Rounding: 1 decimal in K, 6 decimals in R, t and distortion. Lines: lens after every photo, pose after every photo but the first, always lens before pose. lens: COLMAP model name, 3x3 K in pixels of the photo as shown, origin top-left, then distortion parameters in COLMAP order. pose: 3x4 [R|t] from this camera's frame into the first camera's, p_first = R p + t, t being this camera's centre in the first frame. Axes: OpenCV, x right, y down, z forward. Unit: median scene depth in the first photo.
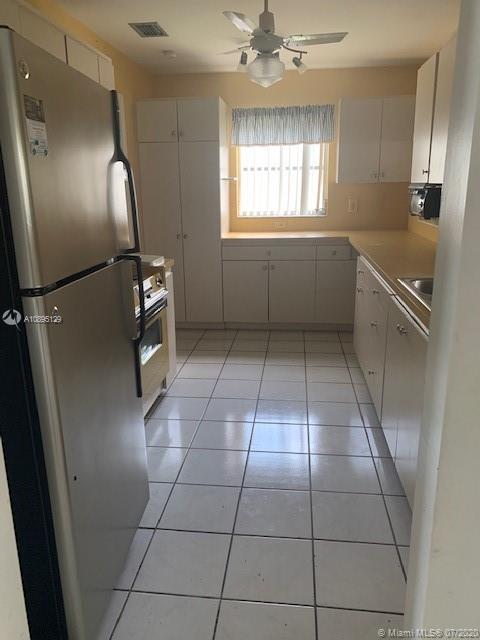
lens RADIAL K [[487.8, 0, 240.0], [0, 487.8, 320.0], [0, 0, 1]] dist [0.047336, -0.110613]
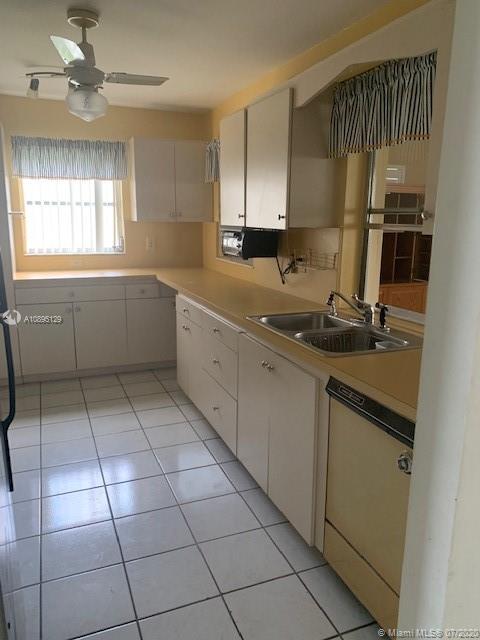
lens RADIAL K [[486.1, 0, 240.0], [0, 486.1, 320.0], [0, 0, 1]] dist [0.095488, -0.163183]
pose [[0.873669, -0.075116, 0.480687, -0.109078], [0.104742, 0.993881, -0.035062, -0.023243], [-0.475112, 0.080980, 0.876191, 0.045479]]
